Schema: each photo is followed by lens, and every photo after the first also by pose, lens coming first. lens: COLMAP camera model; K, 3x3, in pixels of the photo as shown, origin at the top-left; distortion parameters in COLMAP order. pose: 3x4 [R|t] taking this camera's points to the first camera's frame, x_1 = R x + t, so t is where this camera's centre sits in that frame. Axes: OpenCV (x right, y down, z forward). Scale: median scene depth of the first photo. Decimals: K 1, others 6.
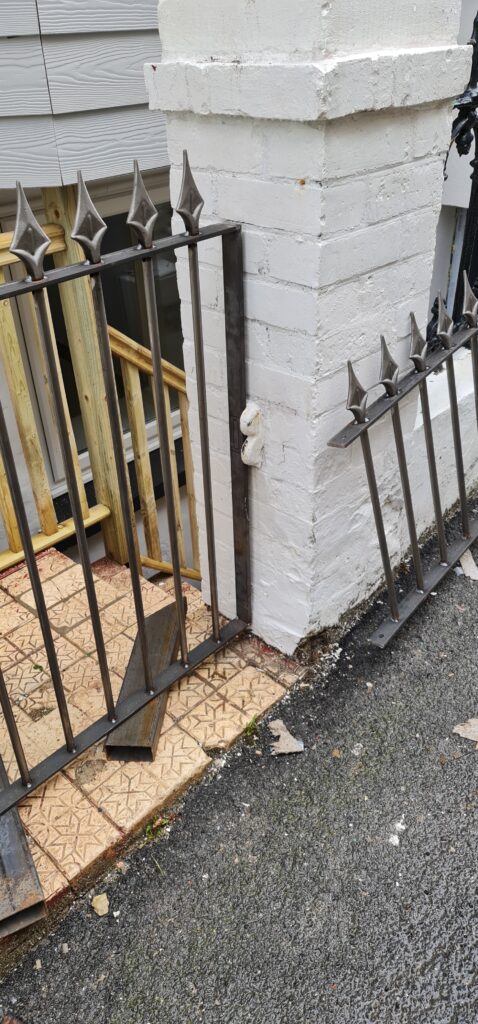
lens RADIAL K [[715.3, 0, 239.5], [0, 715.3, 494.7], [0, 0, 1]] dist [0.002312, -0.000070]
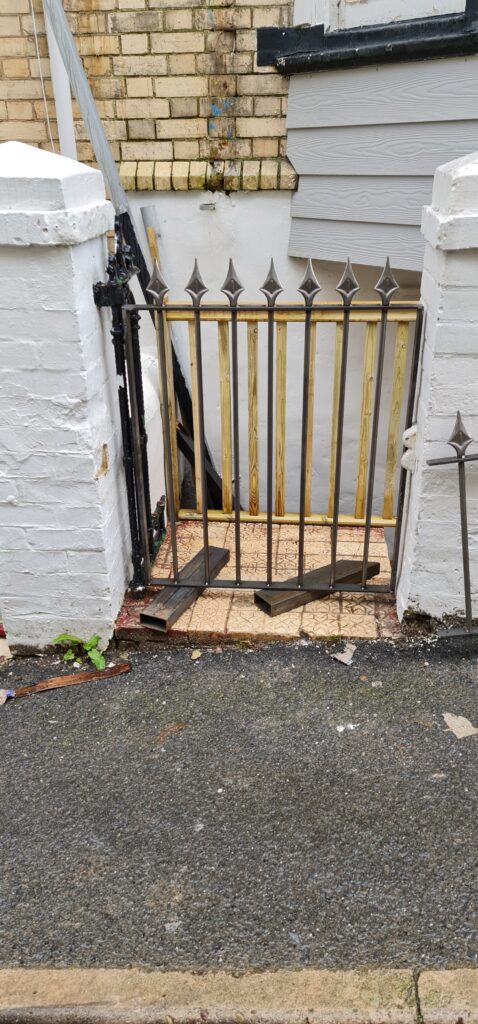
lens RADIAL K [[715.3, 0, 239.5], [0, 715.3, 494.7], [0, 0, 1]] dist [0.002312, -0.000070]
pose [[0.629318, 0.361455, -0.687975, 0.826663], [-0.416358, 0.904302, 0.094252, 0.009559], [0.656205, 0.227129, 0.719589, -0.241409]]
